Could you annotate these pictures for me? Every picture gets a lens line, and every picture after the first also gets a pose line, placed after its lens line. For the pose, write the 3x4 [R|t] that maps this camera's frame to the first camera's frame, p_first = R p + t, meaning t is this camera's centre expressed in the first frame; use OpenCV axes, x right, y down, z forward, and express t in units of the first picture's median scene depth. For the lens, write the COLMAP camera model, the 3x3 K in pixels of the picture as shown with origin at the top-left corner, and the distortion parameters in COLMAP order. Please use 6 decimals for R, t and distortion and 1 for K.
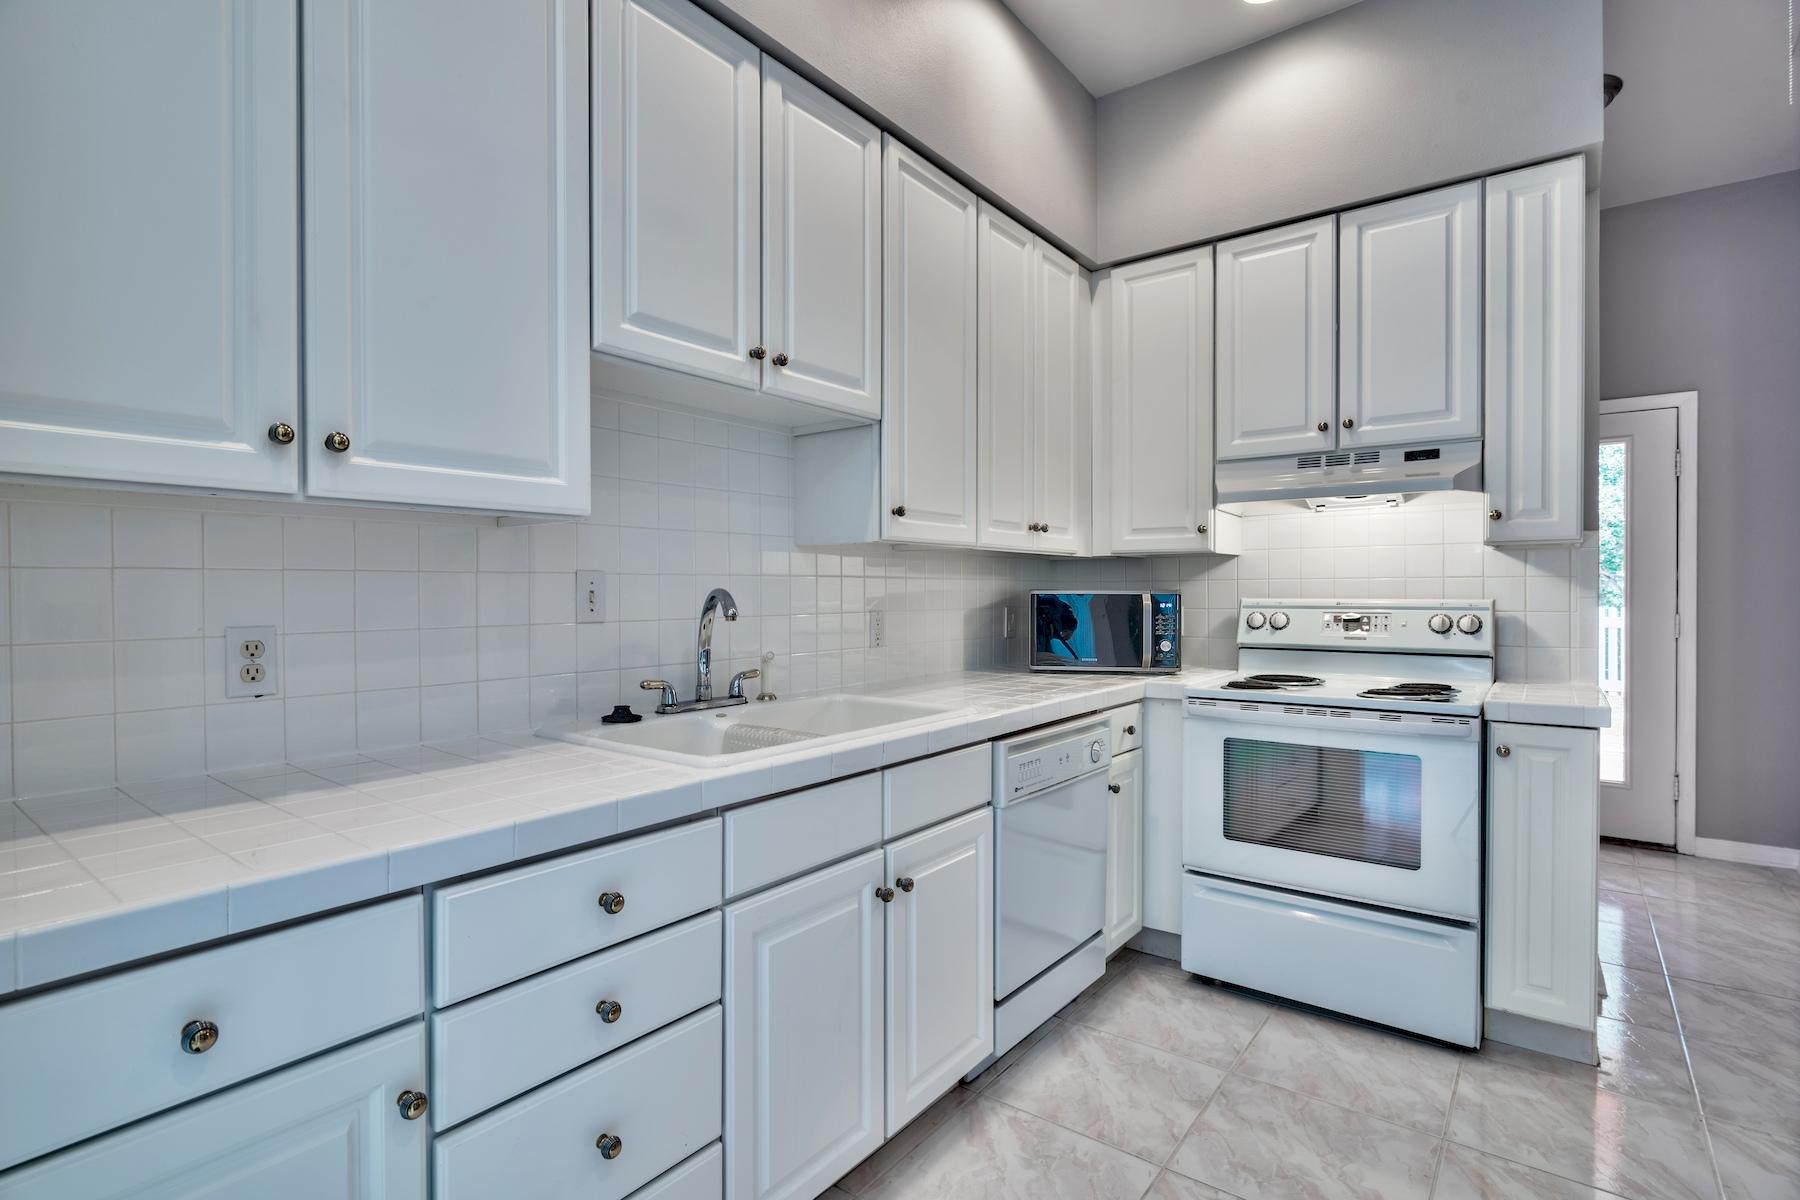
lens RADIAL K [[884.9, 0, 890.6], [0, 884.9, 594.5], [0, 0, 1]] dist [-0.002057, 0.000120]
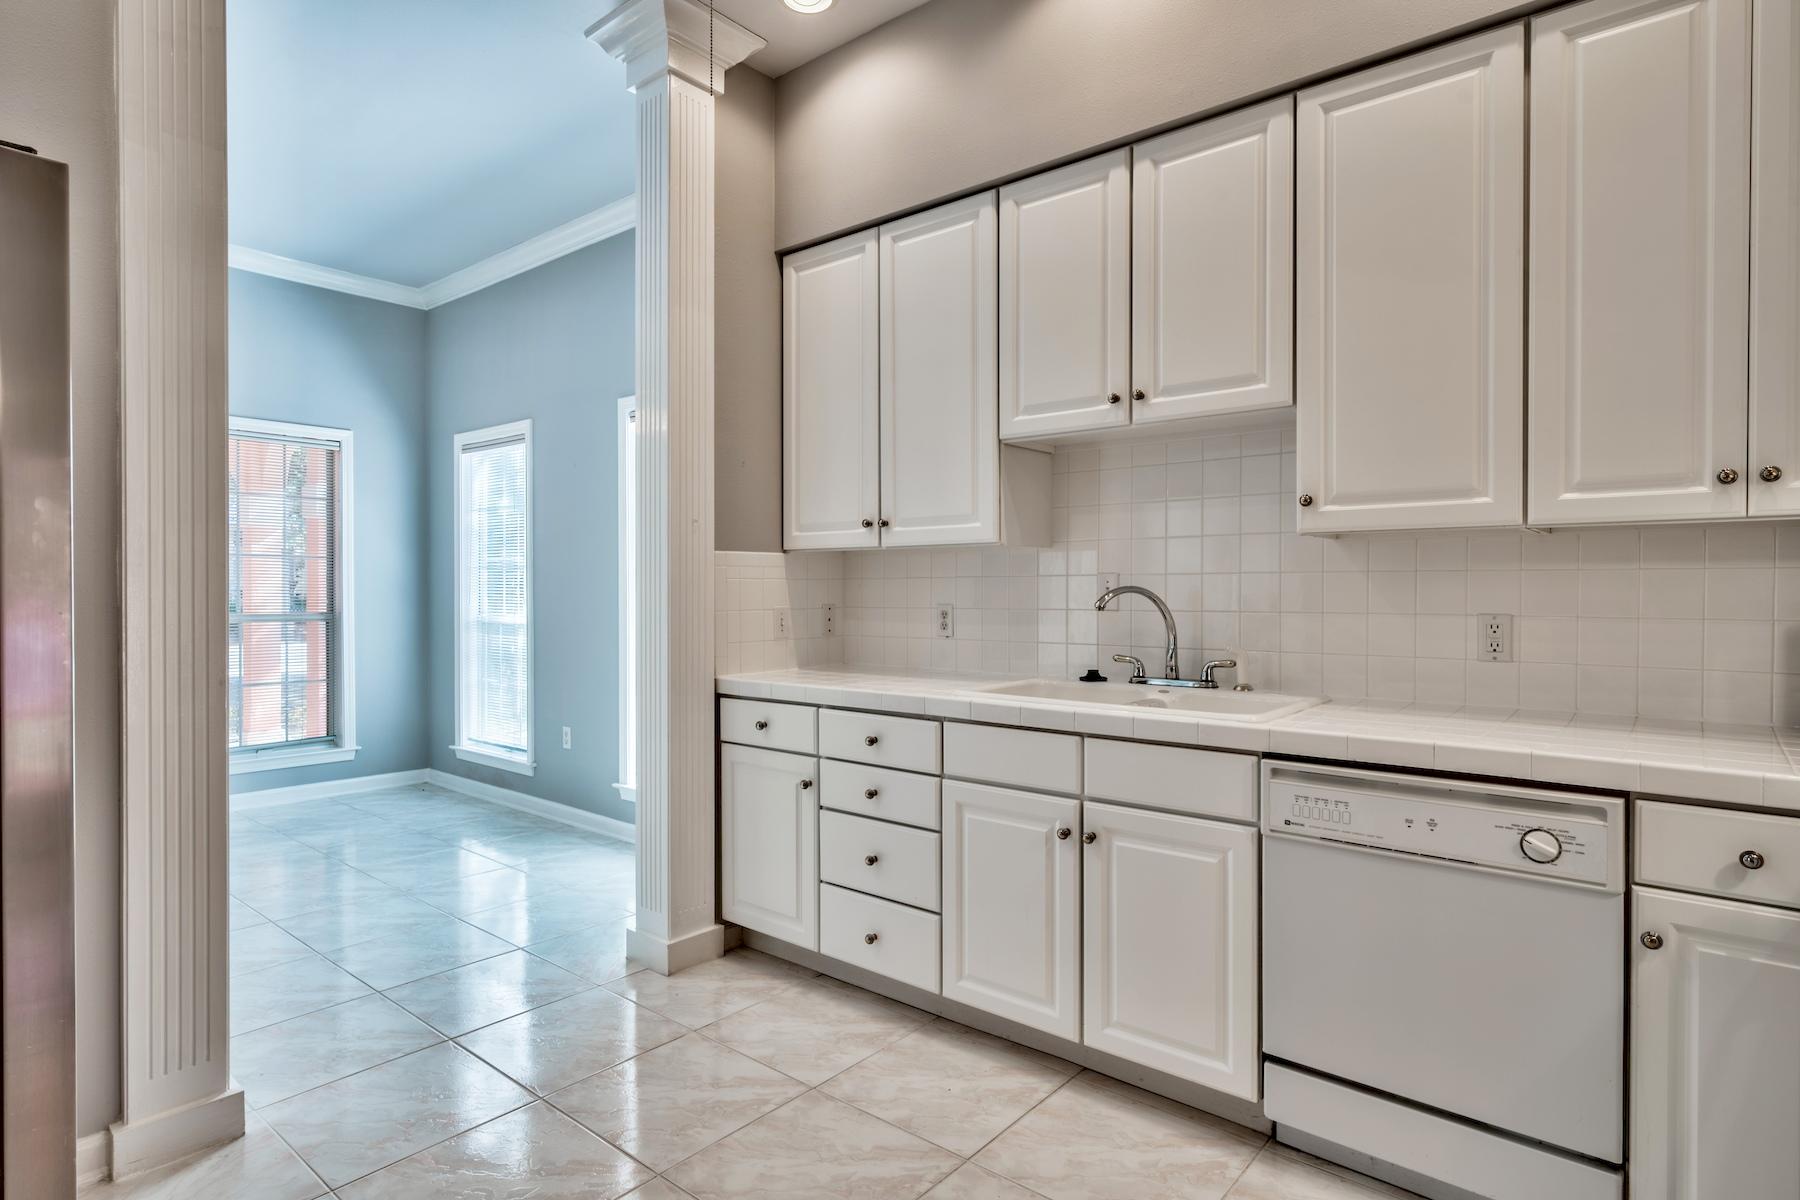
lens RADIAL K [[964.9, 0, 887.0], [0, 964.9, 597.1], [0, 0, 1]] dist [0.000900, -0.000405]
pose [[-0.058737, 0.010982, -0.998213, 1.016349], [-0.004984, 0.999924, 0.011294, -0.004044], [0.998261, 0.005639, -0.058678, 0.624655]]
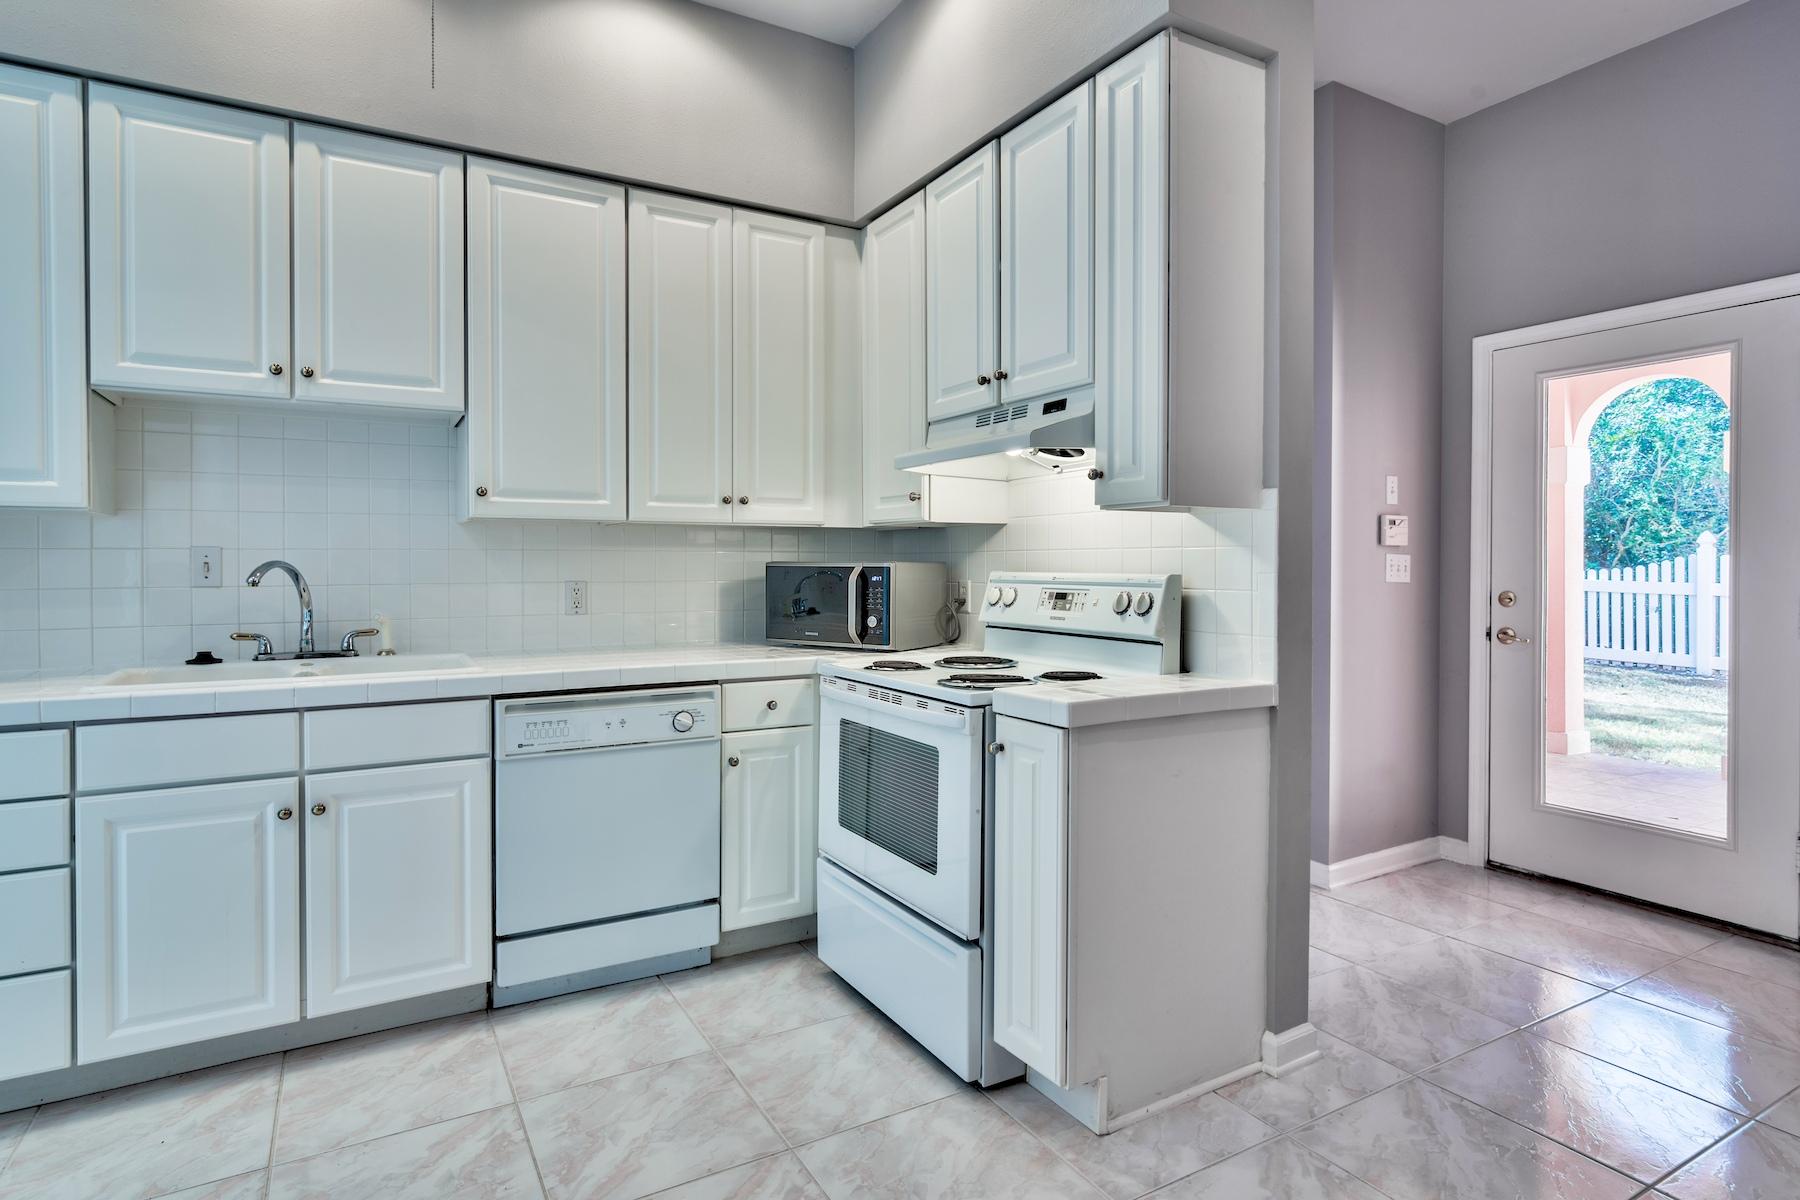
lens RADIAL K [[947.9, 0, 892.6], [0, 947.9, 569.2], [0, 0, 1]] dist [0.001754, -0.001044]
pose [[0.919135, 0.004531, -0.393917, 0.953818], [-0.003271, 0.999987, 0.003869, -0.002276], [0.393930, -0.002268, 0.919138, 0.101733]]
